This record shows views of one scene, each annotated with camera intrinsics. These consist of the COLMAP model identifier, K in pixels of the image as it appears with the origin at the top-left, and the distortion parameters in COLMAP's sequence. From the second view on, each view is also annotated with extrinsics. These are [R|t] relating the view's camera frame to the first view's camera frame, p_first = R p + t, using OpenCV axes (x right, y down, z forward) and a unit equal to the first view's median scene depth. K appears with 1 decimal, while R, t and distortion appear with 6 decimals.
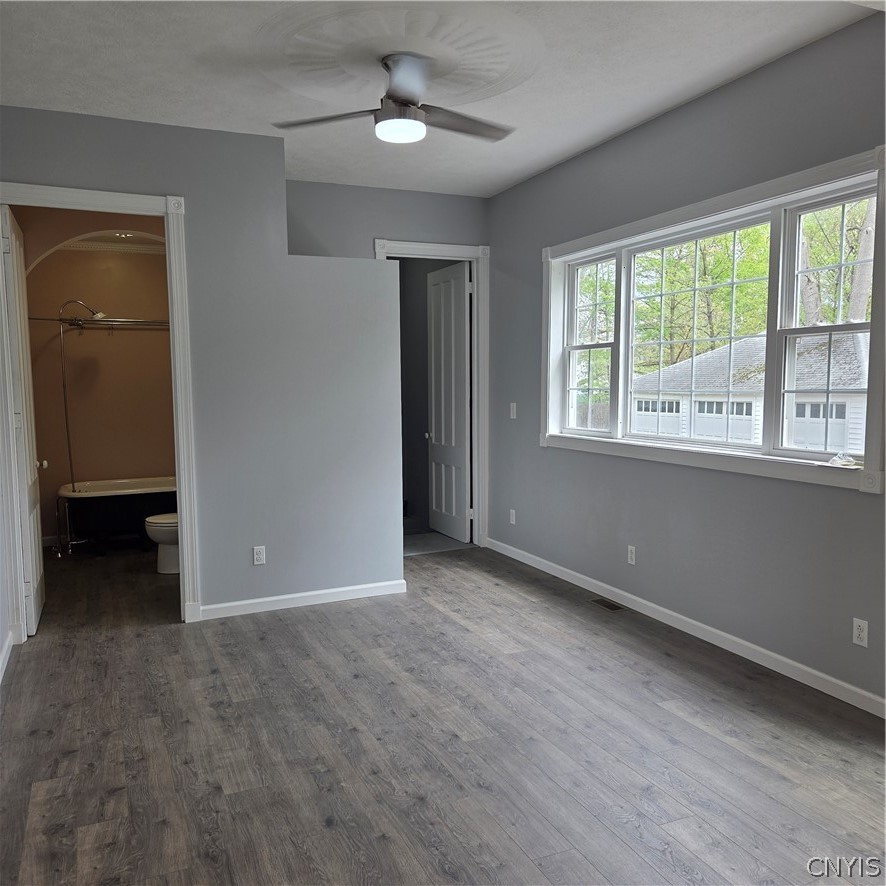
lens RADIAL K [[791.2, 0, 444.3], [0, 791.2, 448.8], [0, 0, 1]] dist [0.081965, -0.076997]
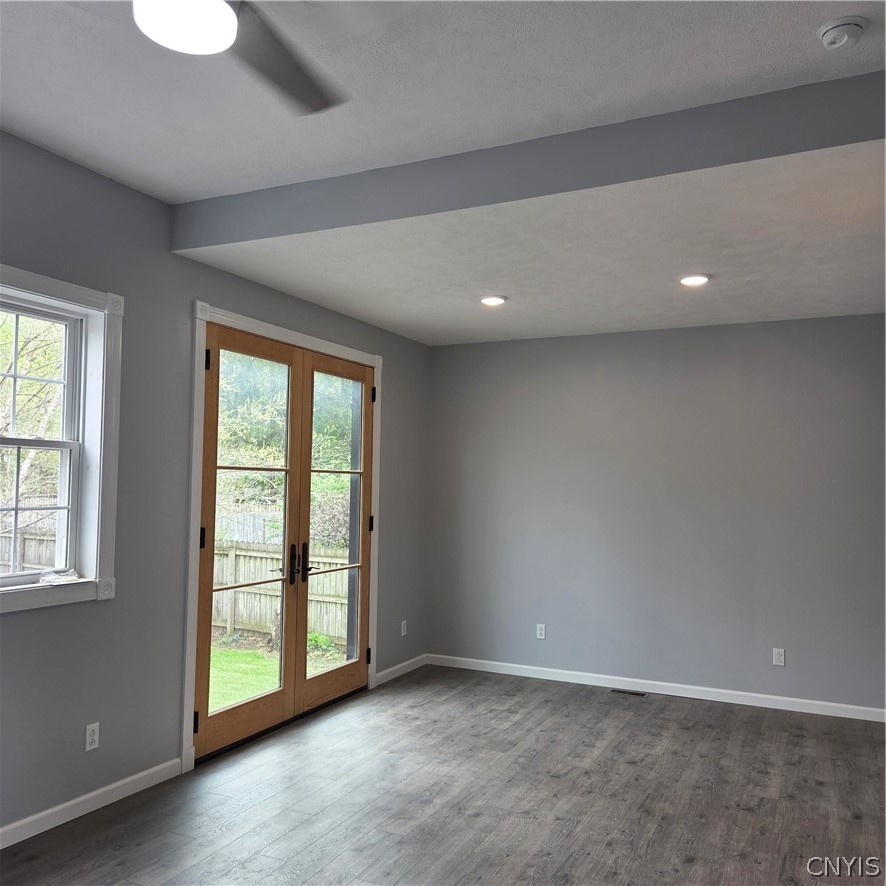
lens RADIAL K [[791.2, 0, 441.8], [0, 791.2, 445.2], [0, 0, 1]] dist [0.081965, -0.076997]
pose [[-0.654057, 0.040854, 0.755342, -0.455523], [0.057197, 0.998353, -0.004470, -0.093443], [-0.754280, 0.040280, -0.655316, 1.025054]]
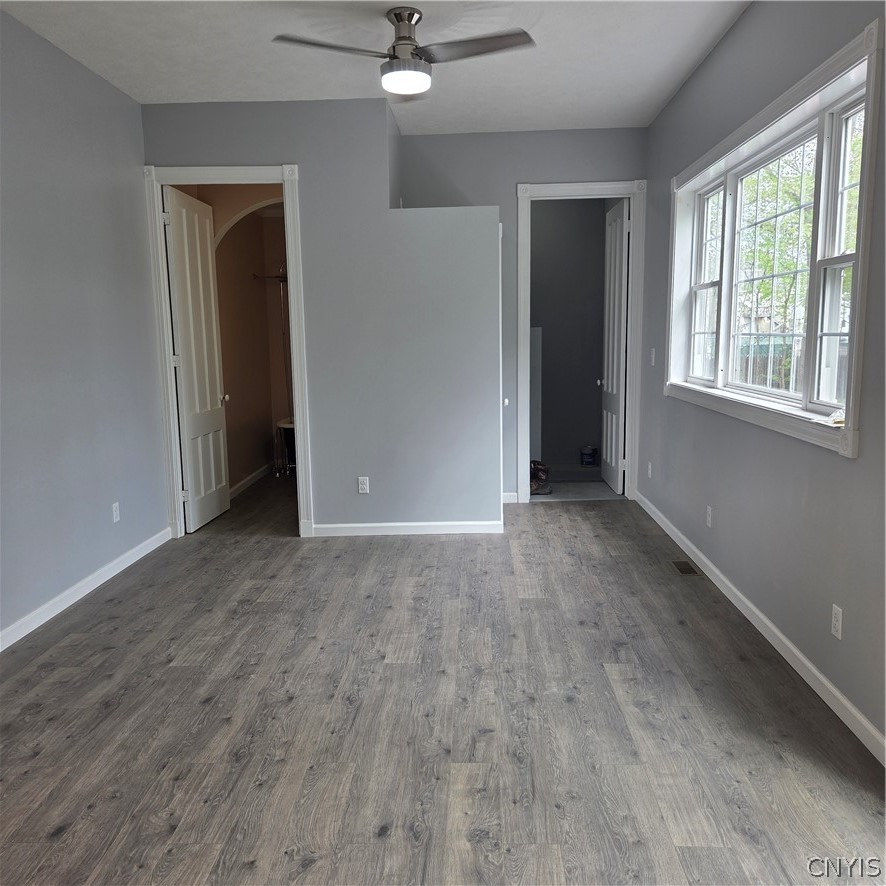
lens RADIAL K [[791.2, 0, 448.2], [0, 791.2, 439.3], [0, 0, 1]] dist [0.081965, -0.076997]
pose [[0.902412, 0.052184, -0.427702, 0.384979], [-0.029127, 0.997756, 0.060280, -0.000801], [0.429888, -0.041940, 0.901908, 0.058382]]
